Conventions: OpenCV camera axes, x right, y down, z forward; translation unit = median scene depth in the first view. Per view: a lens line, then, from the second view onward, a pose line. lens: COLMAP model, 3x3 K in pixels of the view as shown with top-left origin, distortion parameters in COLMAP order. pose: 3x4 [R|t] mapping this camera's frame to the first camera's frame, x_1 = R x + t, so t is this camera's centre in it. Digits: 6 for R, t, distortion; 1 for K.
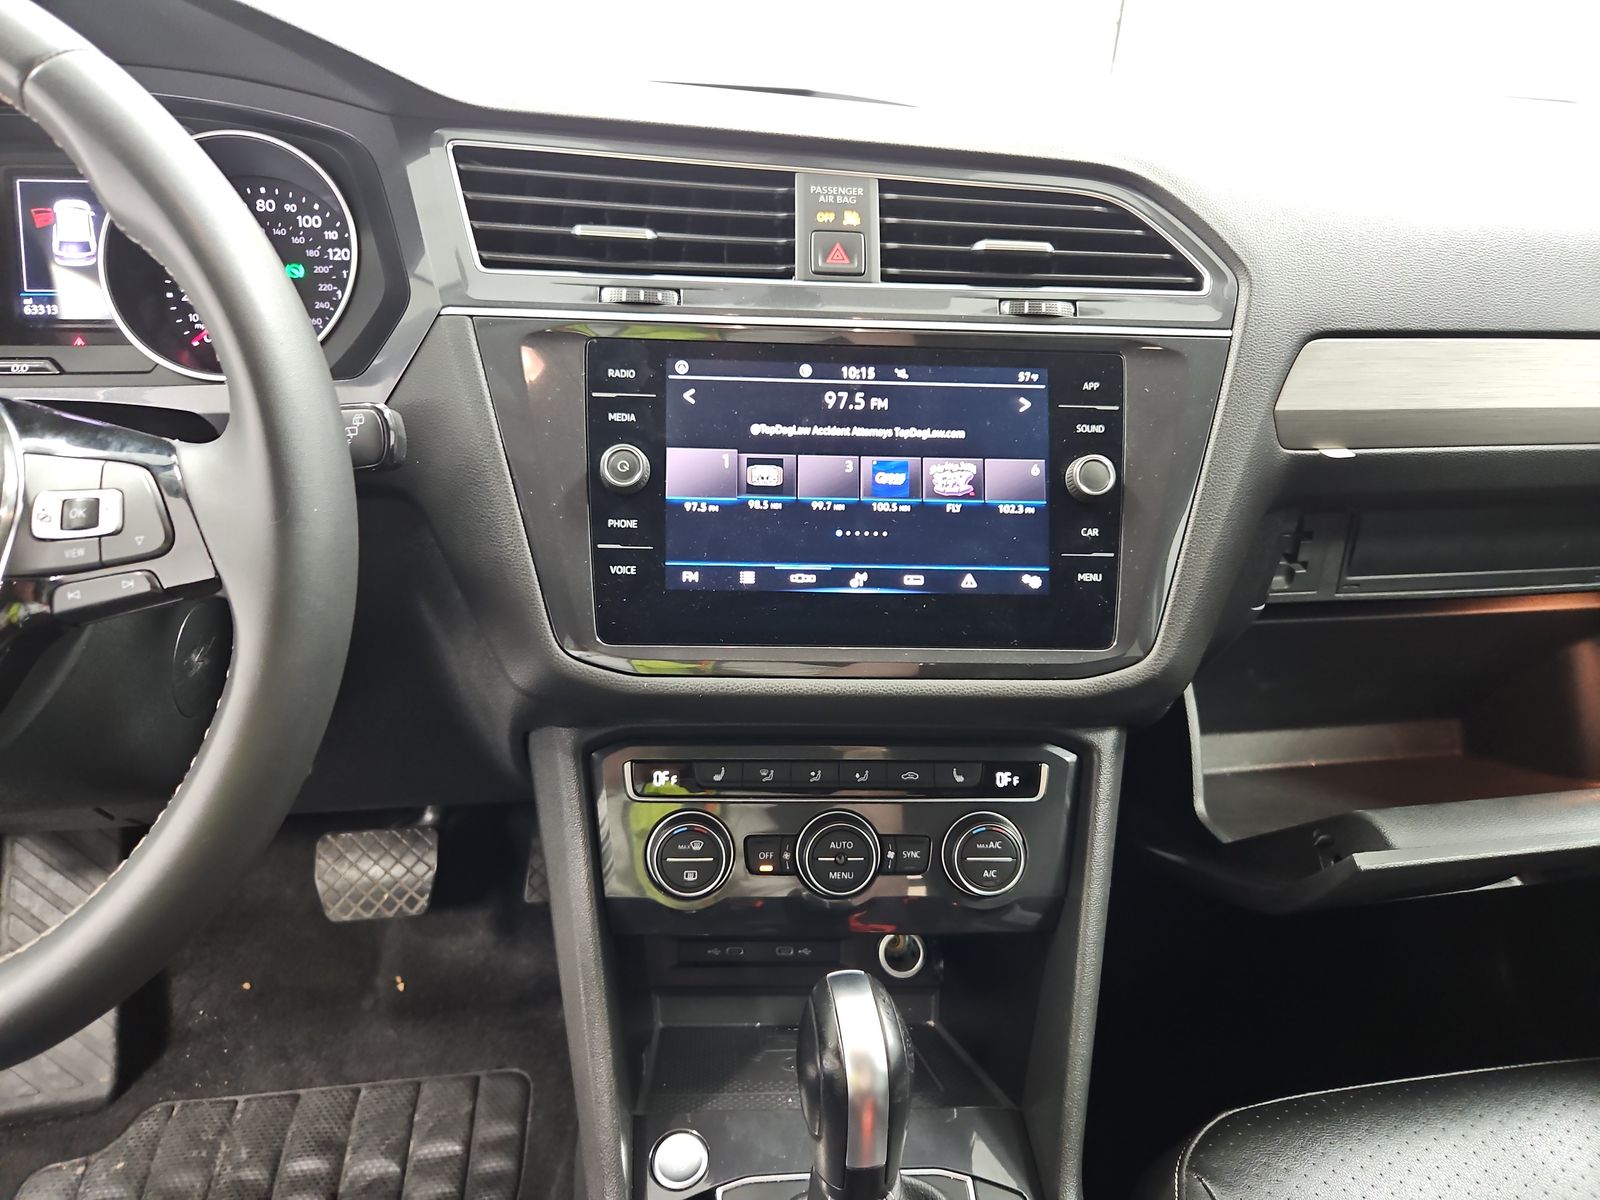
lens RADIAL K [[1067.6, 0, 810.8], [0, 1067.6, 602.0], [0, 0, 1]] dist [0.046948, -0.023250]
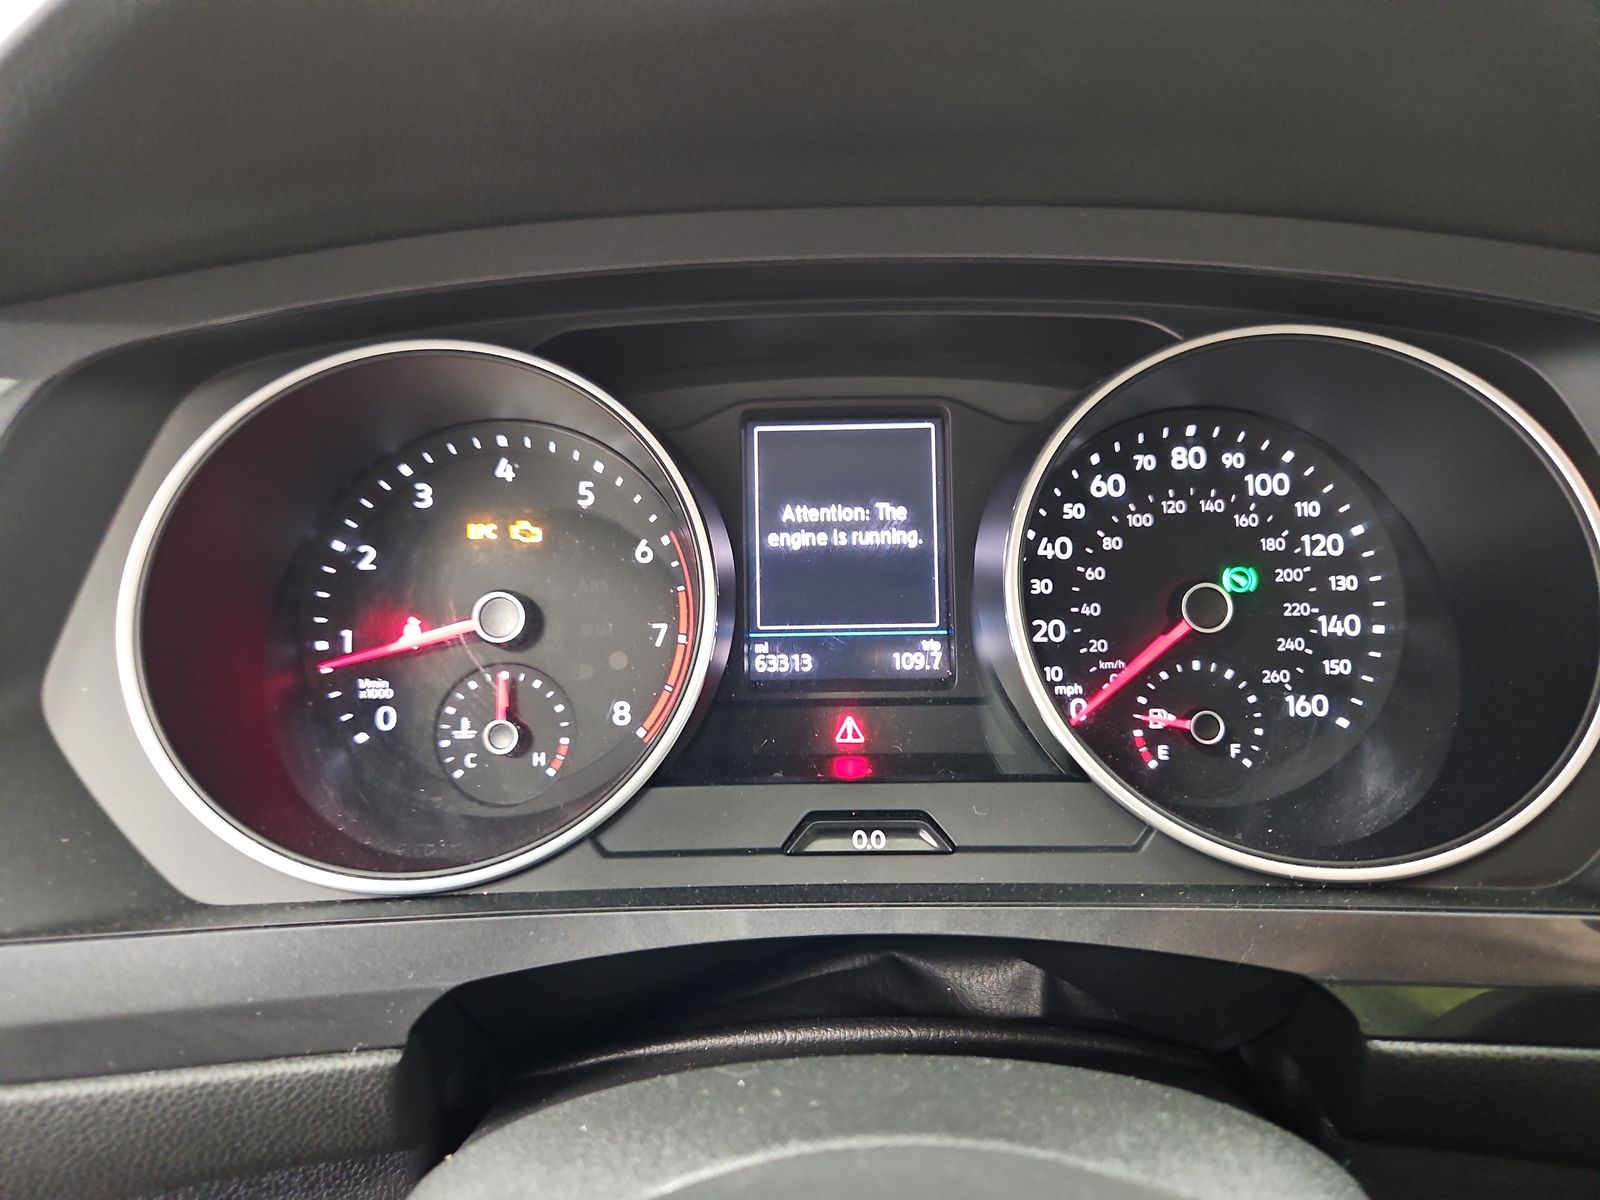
lens RADIAL K [[1067.6, 0, 797.1], [0, 1067.6, 600.8], [0, 0, 1]] dist [0.046948, -0.023250]
pose [[0.990487, 0.003706, -0.137559, -0.658780], [-0.020575, 0.992389, -0.121410, -0.246677], [0.136062, 0.123085, 0.983025, 0.507226]]
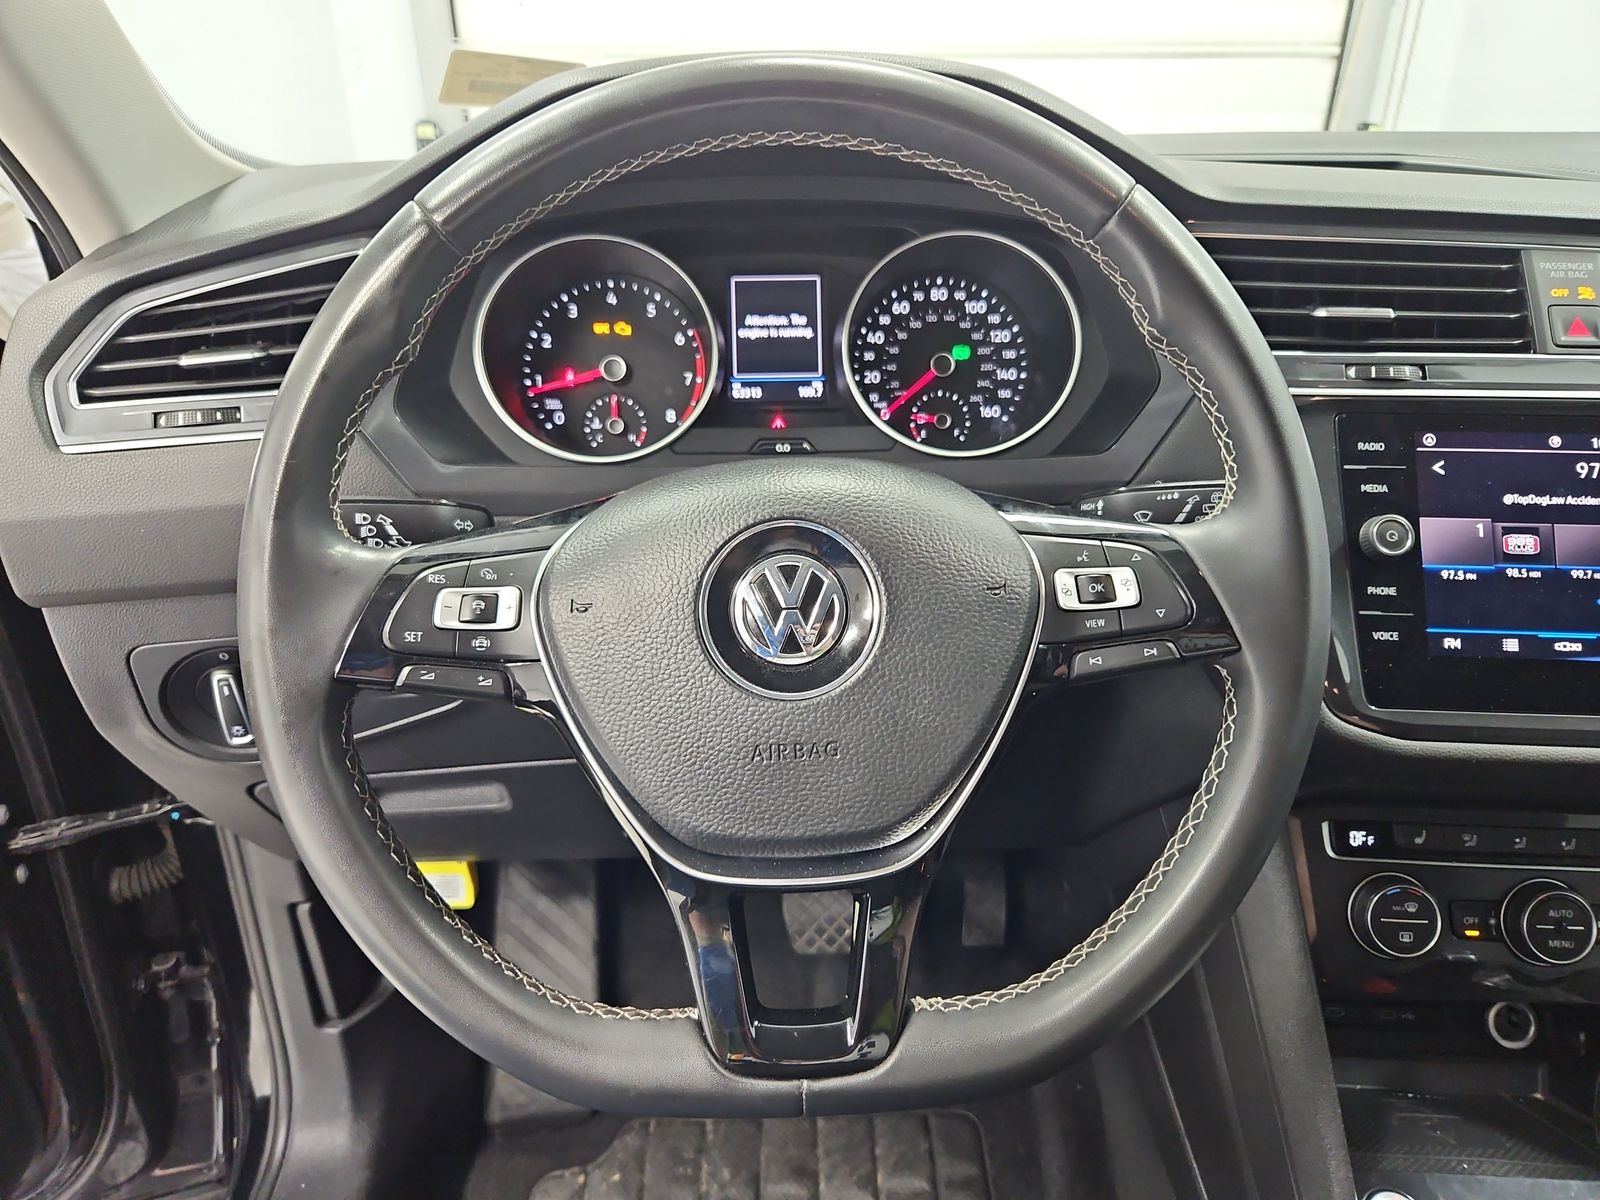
lens RADIAL K [[1067.6, 0, 792.3], [0, 1067.6, 600.3], [0, 0, 1]] dist [0.046948, -0.023250]
pose [[0.994741, 0.010908, -0.101843, -0.572262], [-0.014765, 0.999199, -0.037190, -0.015189], [0.101356, 0.038498, 0.994105, -0.086744]]
